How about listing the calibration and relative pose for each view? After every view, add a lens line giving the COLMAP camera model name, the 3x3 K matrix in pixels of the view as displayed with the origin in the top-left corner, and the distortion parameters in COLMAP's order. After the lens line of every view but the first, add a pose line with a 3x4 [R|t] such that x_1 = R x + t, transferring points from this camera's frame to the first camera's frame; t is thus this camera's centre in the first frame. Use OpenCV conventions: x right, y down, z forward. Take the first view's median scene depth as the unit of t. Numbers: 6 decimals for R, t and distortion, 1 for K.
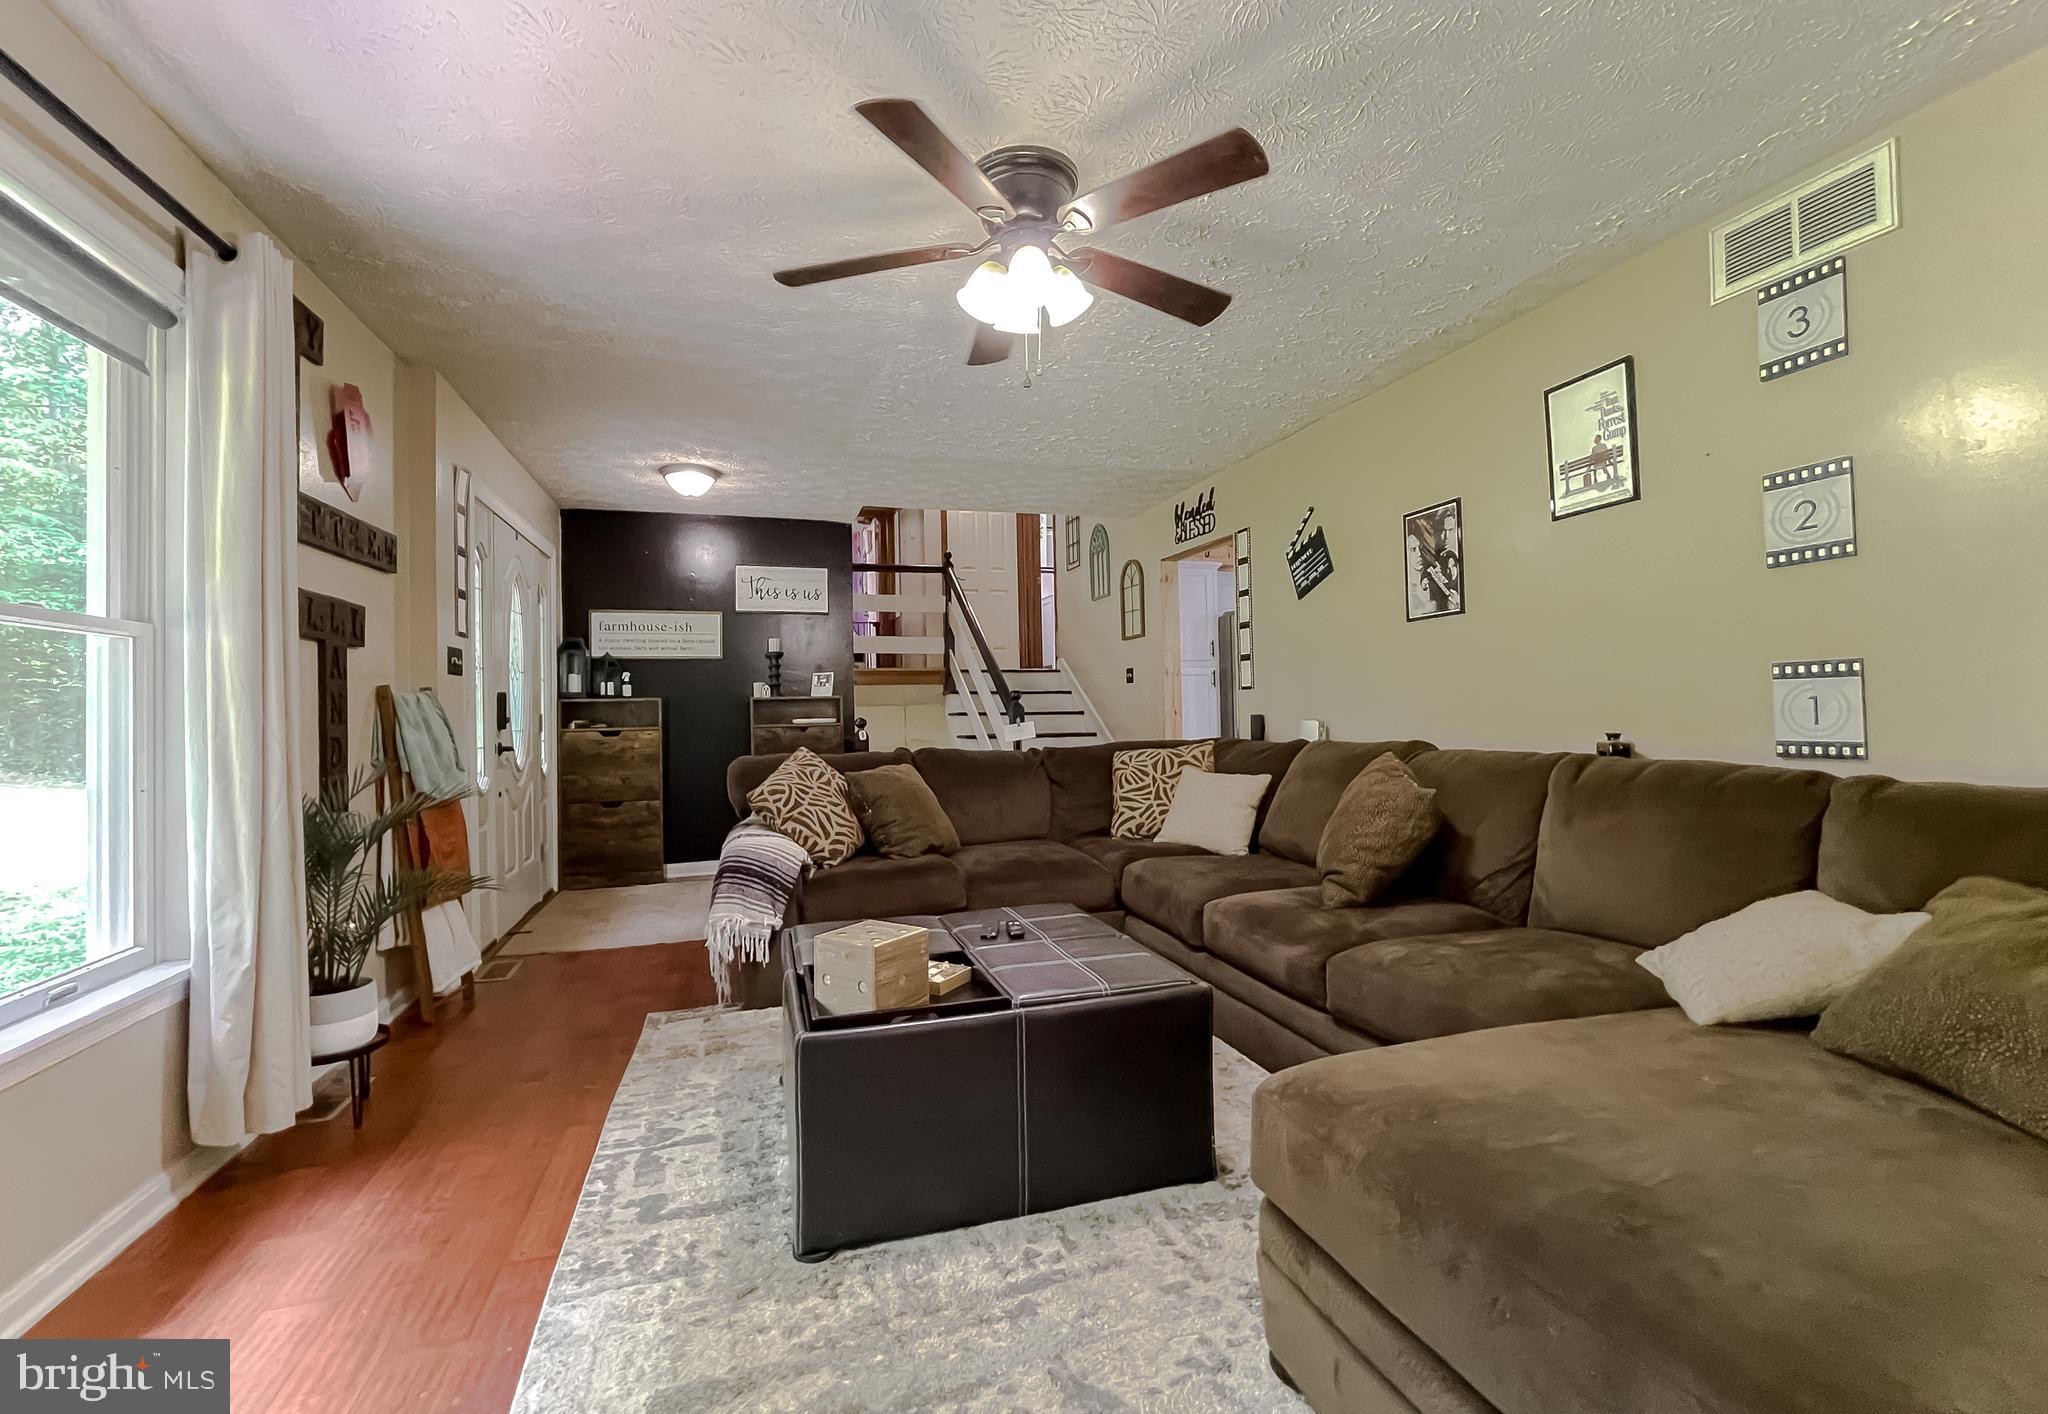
lens RADIAL K [[852.1, 0, 1020.3], [0, 852.1, 693.6], [0, 0, 1]] dist [-0.000419, -0.000192]
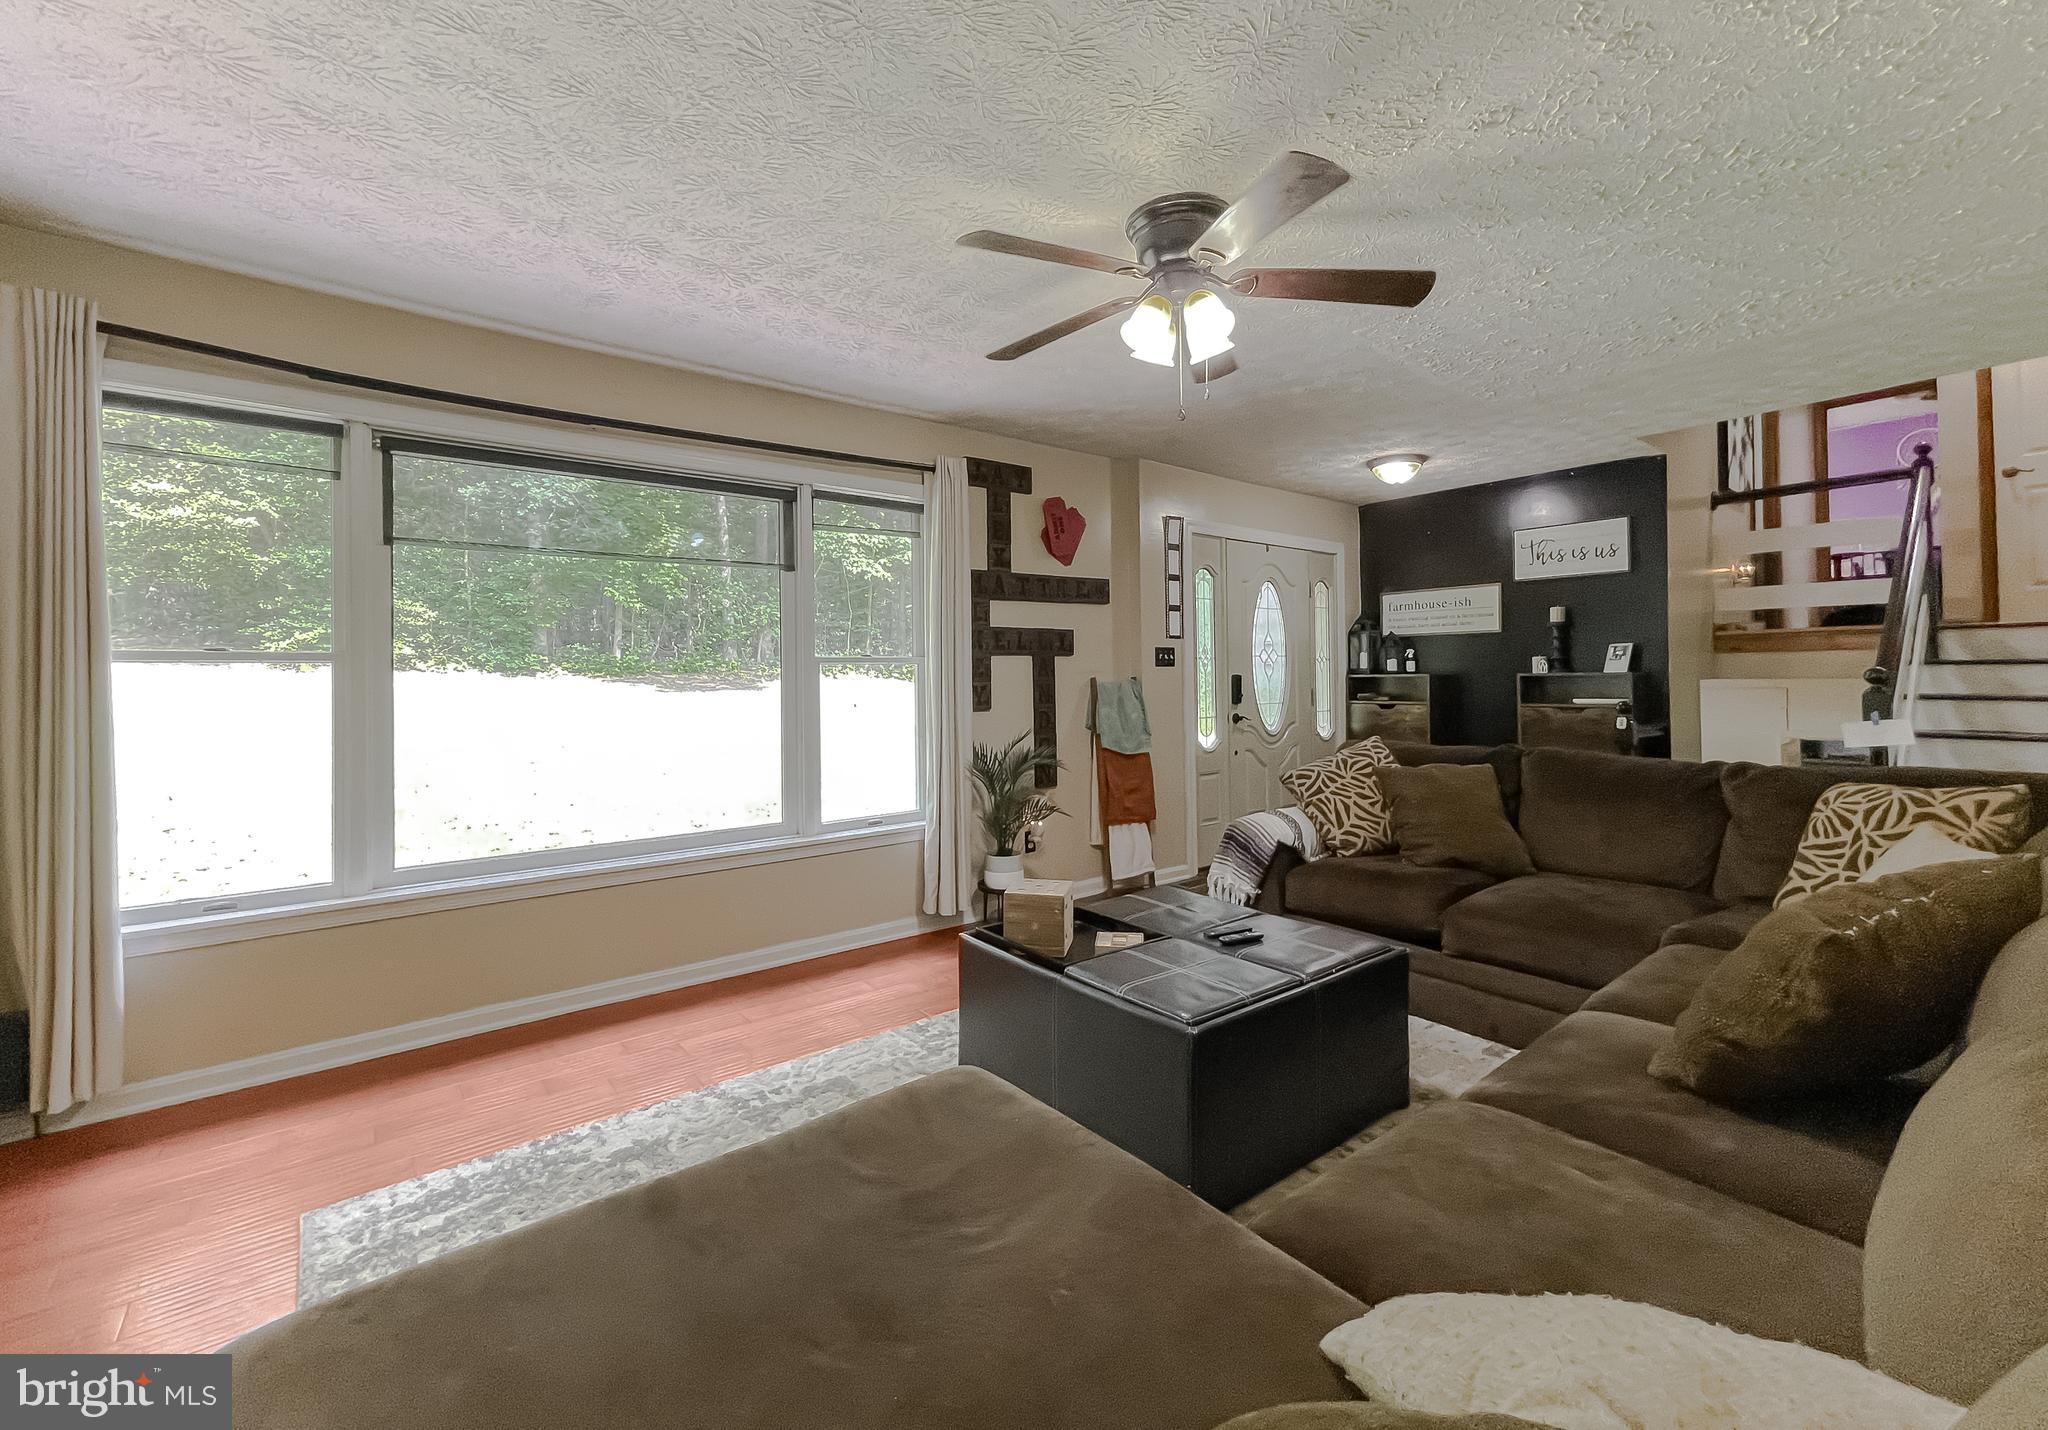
lens RADIAL K [[847.8, 0, 1026.8], [0, 847.8, 671.1], [0, 0, 1]] dist [-0.001065, -0.000111]
pose [[0.363291, 0.009098, -0.931631, 0.496139], [0.023106, 0.999557, 0.018772, -0.040219], [0.931389, -0.028346, 0.362920, 0.237040]]
